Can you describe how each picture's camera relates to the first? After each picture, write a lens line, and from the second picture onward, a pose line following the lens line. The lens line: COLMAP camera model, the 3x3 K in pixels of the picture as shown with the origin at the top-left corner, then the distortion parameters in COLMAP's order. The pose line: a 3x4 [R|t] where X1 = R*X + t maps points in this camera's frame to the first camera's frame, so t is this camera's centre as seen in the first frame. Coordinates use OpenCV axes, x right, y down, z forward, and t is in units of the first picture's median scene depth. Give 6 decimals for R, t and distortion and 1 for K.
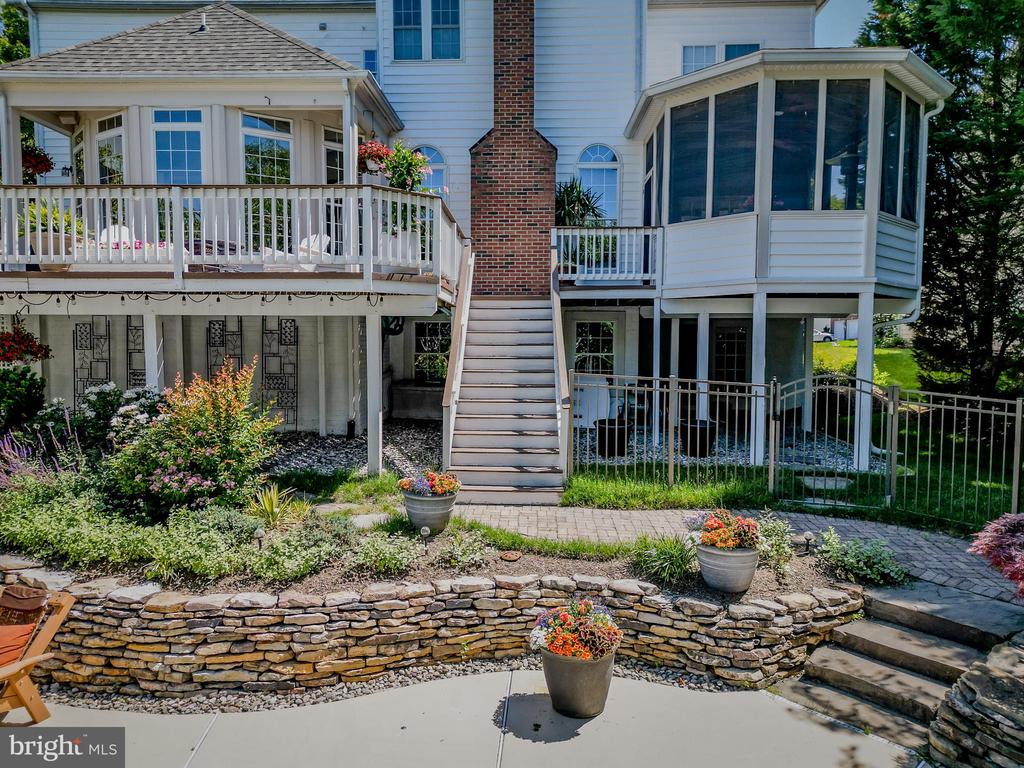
lens RADIAL K [[719.2, 0, 487.4], [0, 719.2, 390.7], [0, 0, 1]] dist [0.016508, -0.007938]
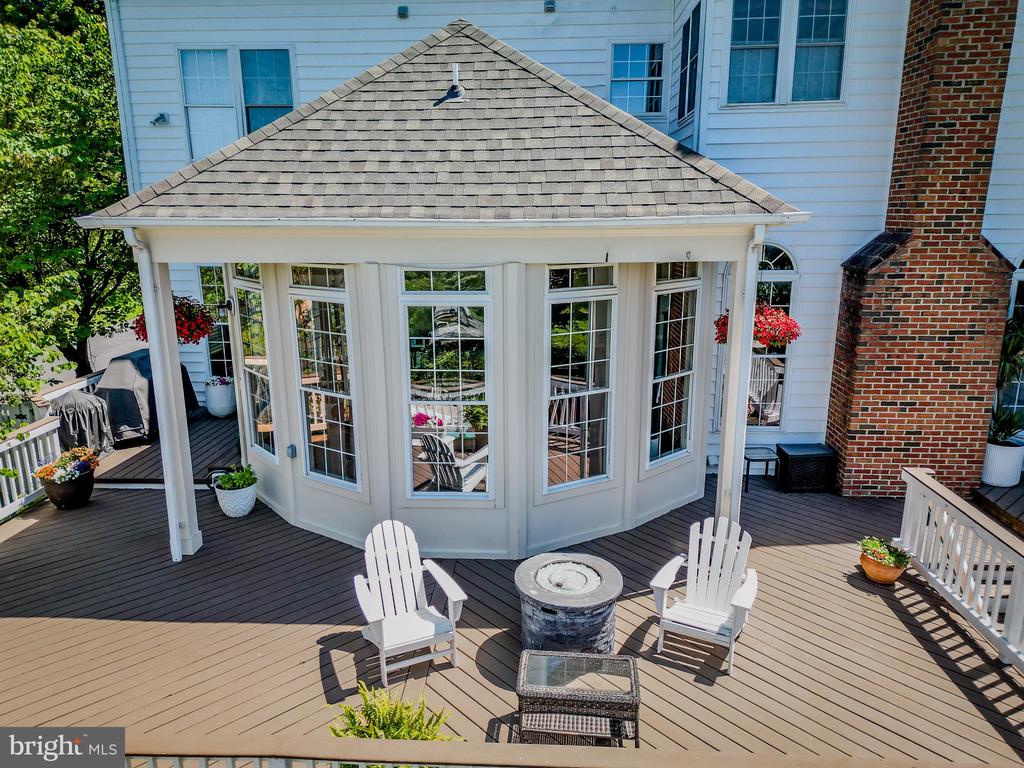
lens RADIAL K [[719.2, 0, 487.4], [0, 719.2, 390.7], [0, 0, 1]] dist [0.016508, -0.007938]
pose [[0.999504, -0.005297, -0.031034, -0.772085], [0.010801, 0.983612, 0.179972, -0.811938], [0.029572, -0.180218, 0.983182, 0.855726]]
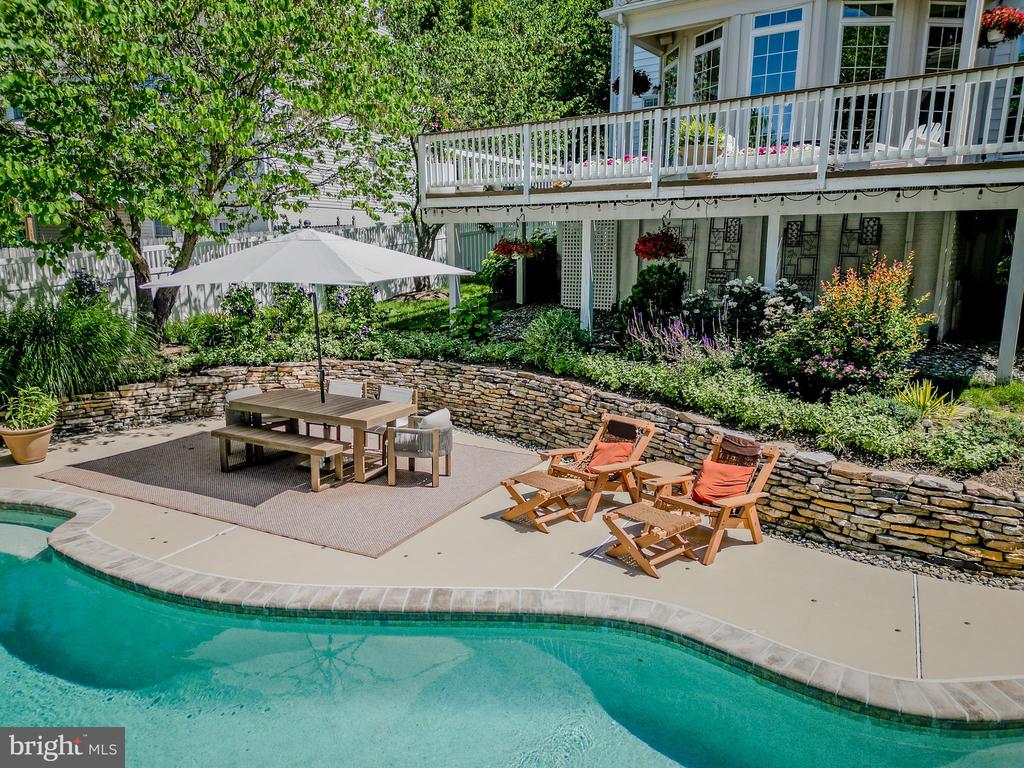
lens RADIAL K [[704.1, 0, 512.0], [0, 704.1, 384.0], [0, 0, 1]] dist [0.054762, -0.056290]
pose [[0.830539, 0.105319, -0.546912, -0.272574], [-0.037155, 0.990248, 0.134269, 0.026639], [0.555719, -0.091196, 0.826353, -0.196432]]
